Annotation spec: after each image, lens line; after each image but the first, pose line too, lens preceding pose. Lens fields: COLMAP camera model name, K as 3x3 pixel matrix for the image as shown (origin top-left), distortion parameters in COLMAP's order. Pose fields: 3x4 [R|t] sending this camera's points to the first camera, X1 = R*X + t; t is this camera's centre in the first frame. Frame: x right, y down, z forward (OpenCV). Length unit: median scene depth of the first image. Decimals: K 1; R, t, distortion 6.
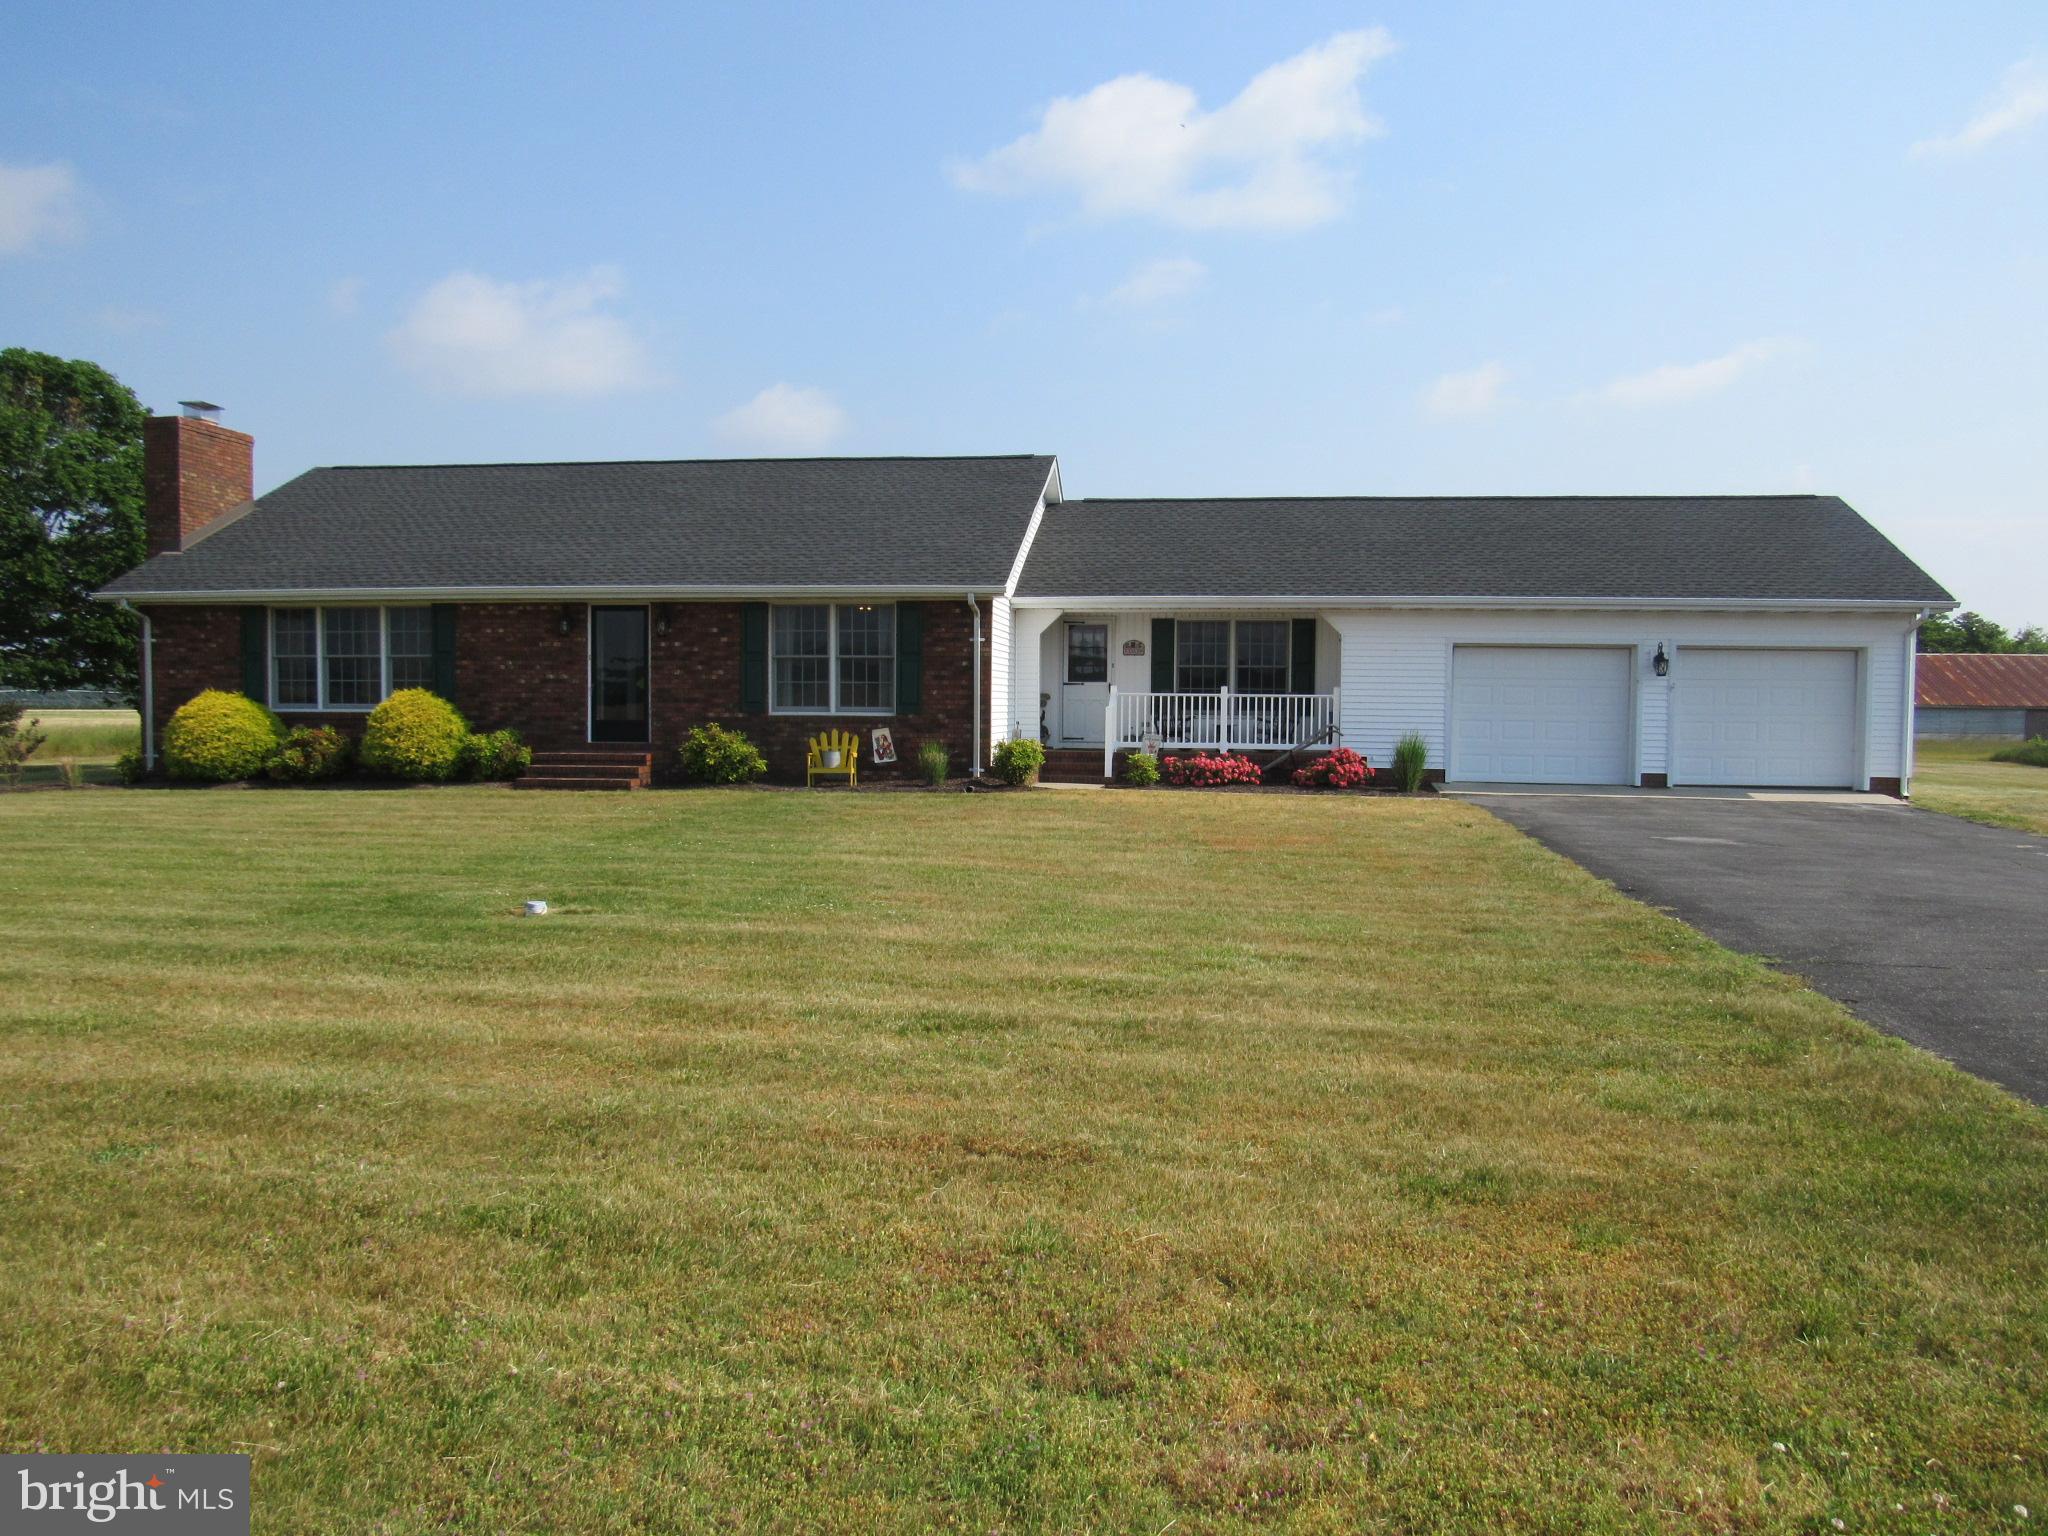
lens RADIAL K [[1477.4, 0, 1021.0], [0, 1477.4, 767.8], [0, 0, 1]] dist [-0.018179, -0.000061]
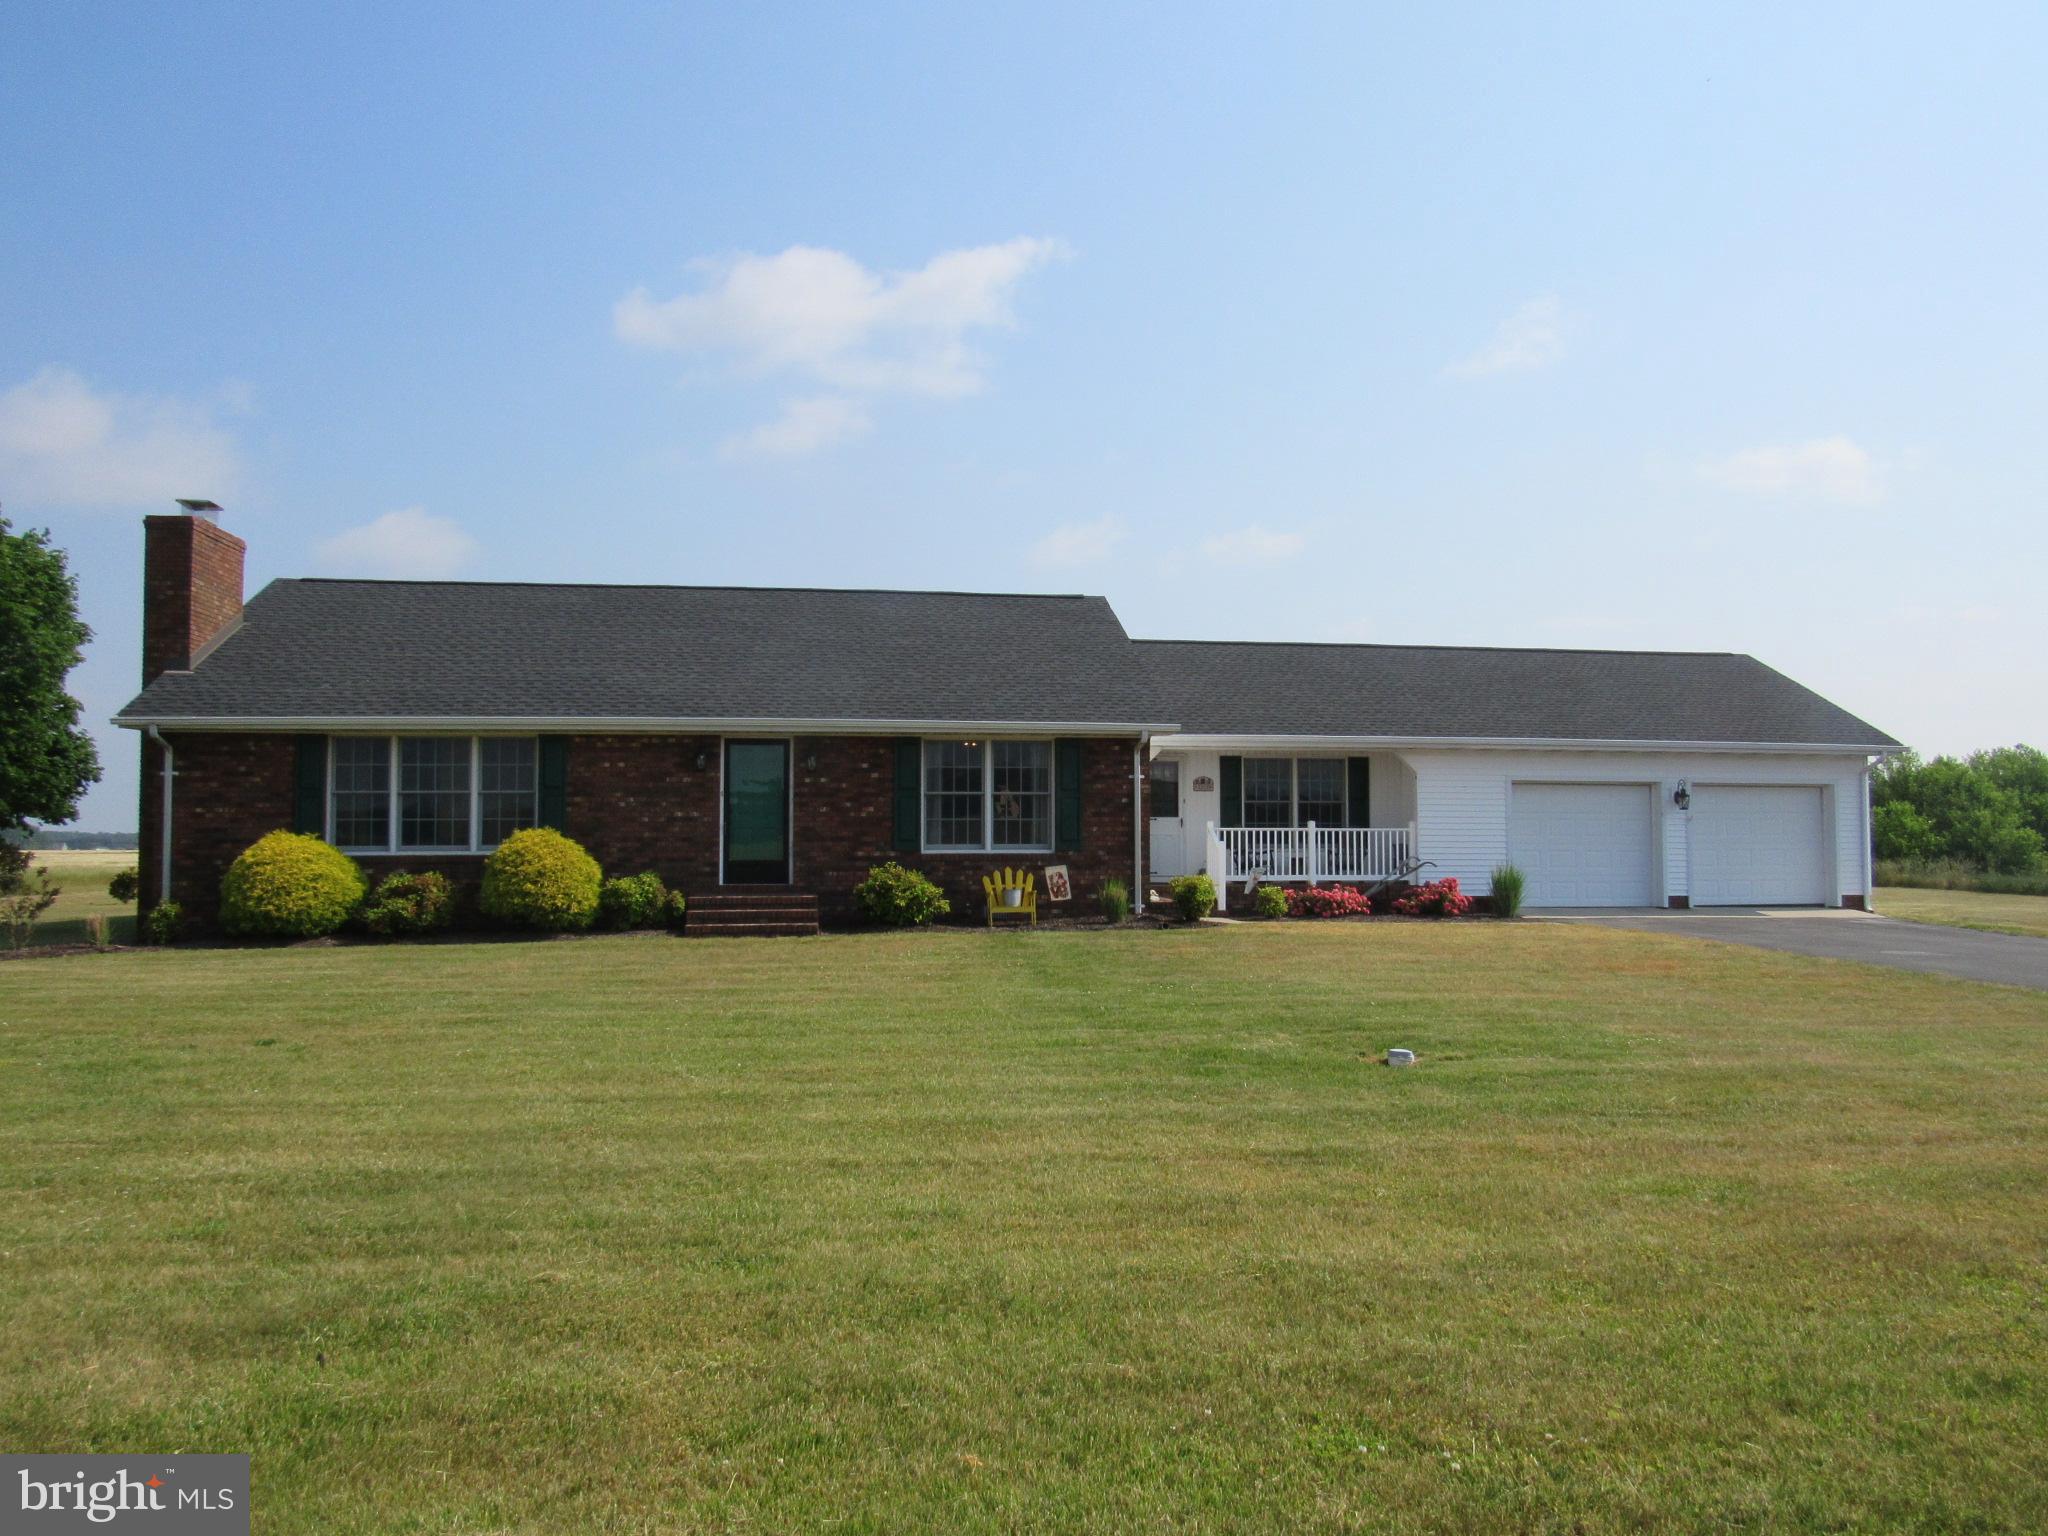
lens RADIAL K [[1477.4, 0, 1018.1], [0, 1477.4, 779.6], [0, 0, 1]] dist [-0.018179, -0.000061]
pose [[0.962156, 0.002152, 0.272491, -0.365308], [0.019832, 0.996764, -0.077900, -0.007199], [-0.271777, 0.080356, 0.959000, 0.050253]]
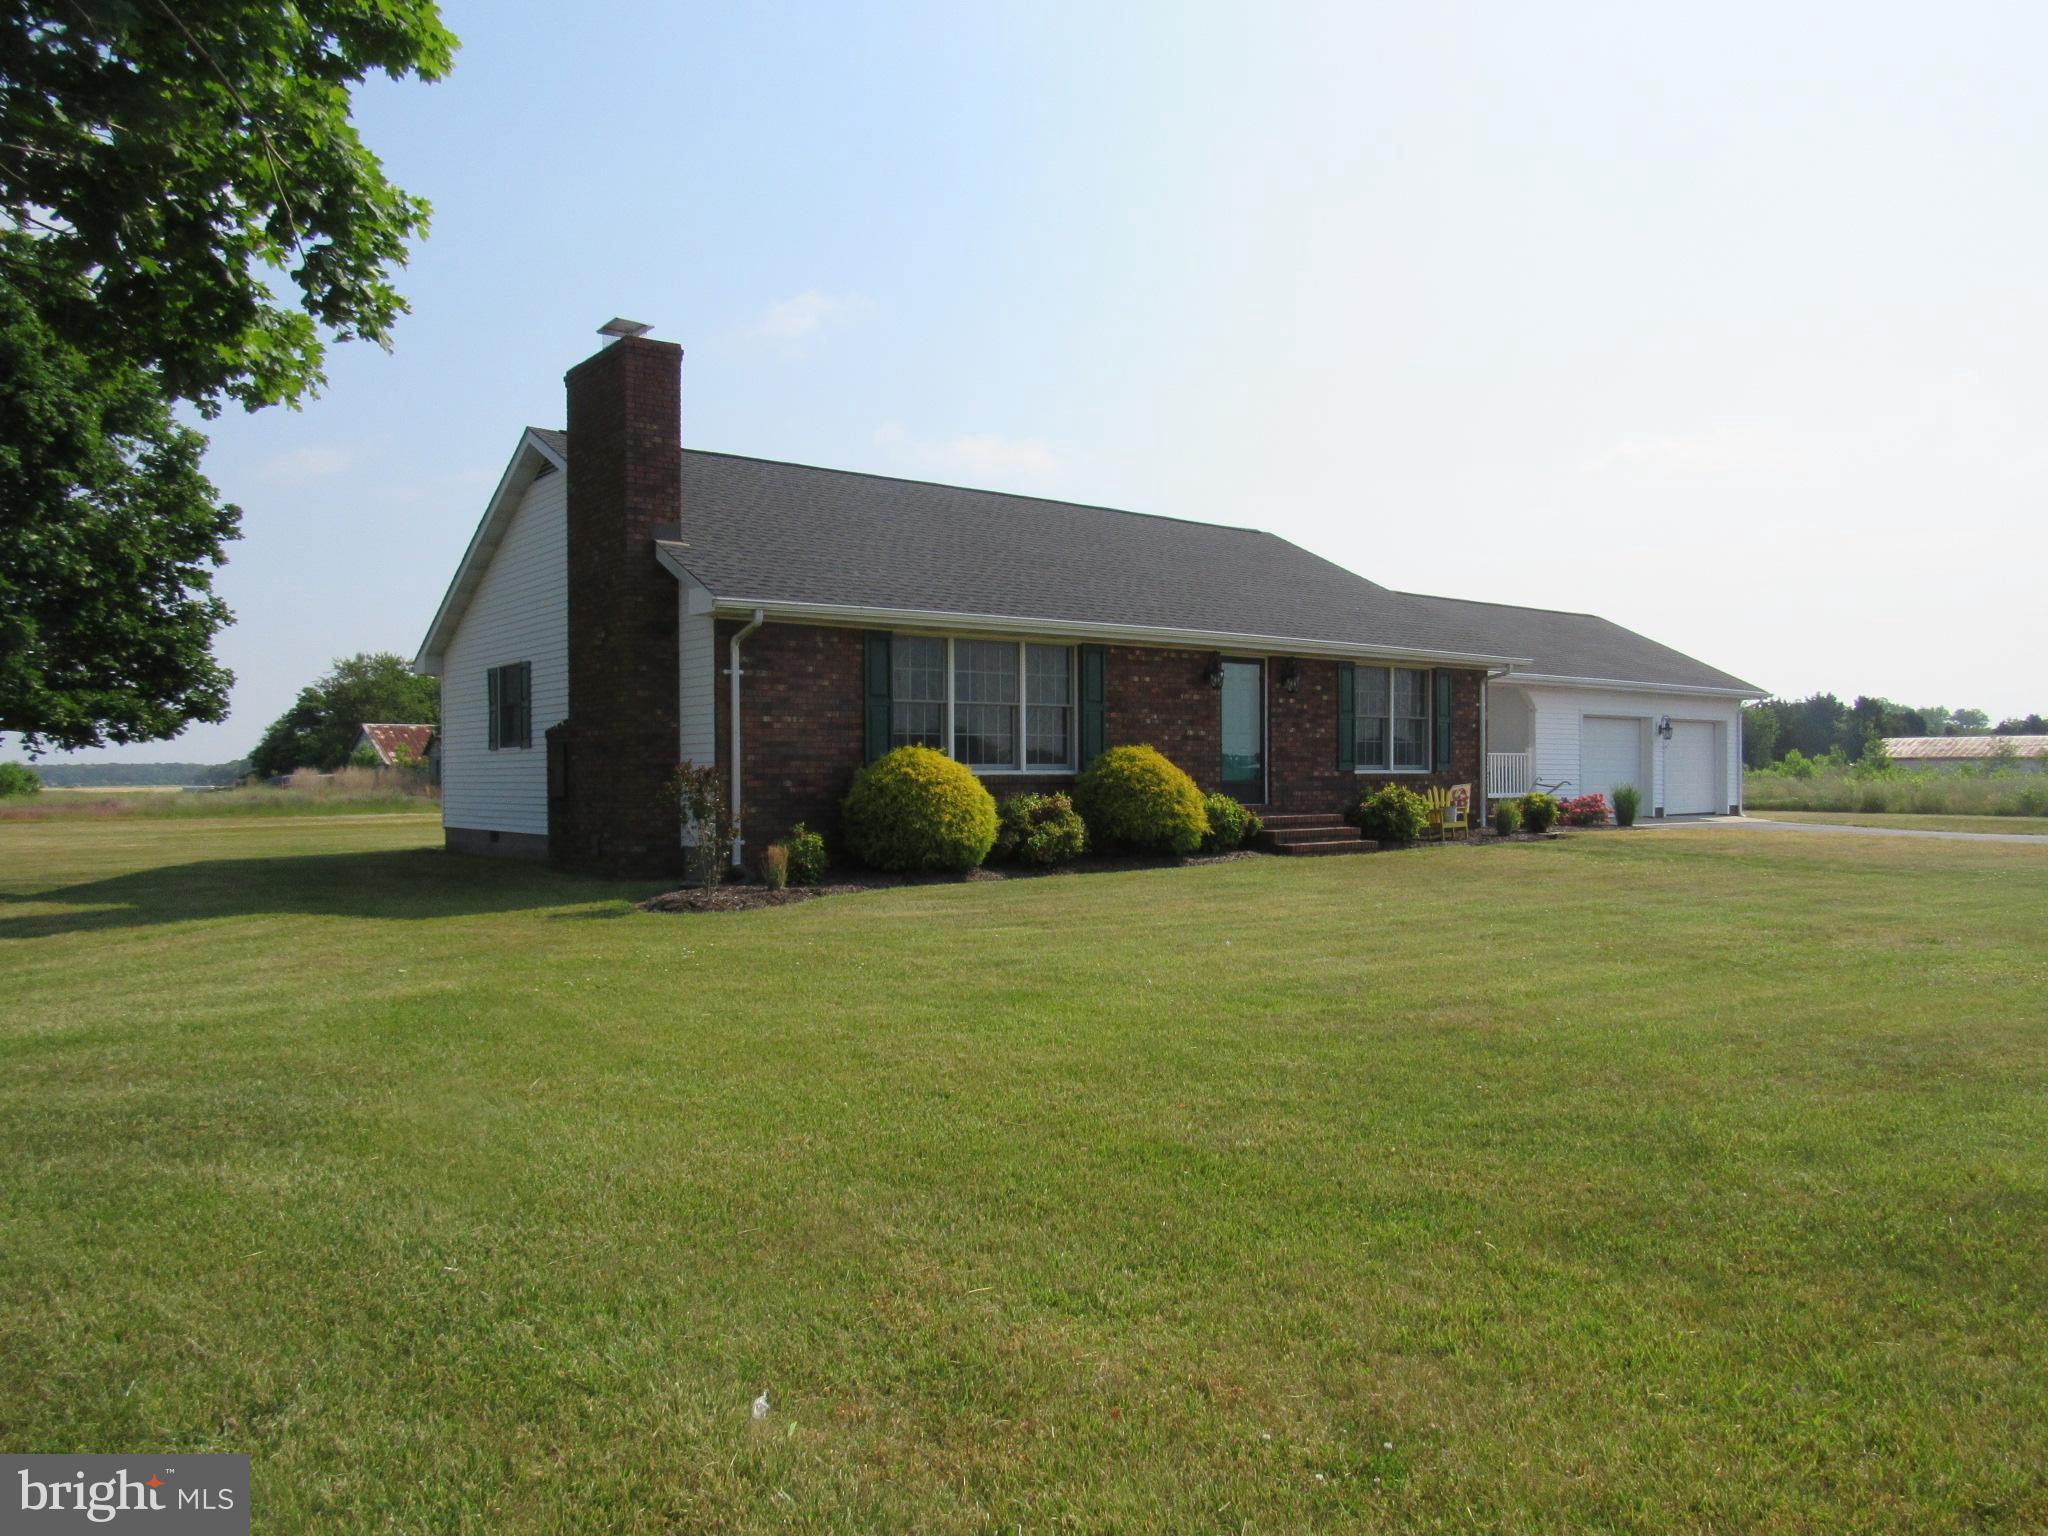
lens RADIAL K [[1477.4, 0, 1024.1], [0, 1477.4, 765.7], [0, 0, 1]] dist [-0.018179, -0.000061]
pose [[0.697153, -0.005924, 0.716898, -1.026624], [0.033936, 0.999118, -0.024745, -0.023035], [-0.716119, 0.041580, 0.696739, 0.447933]]
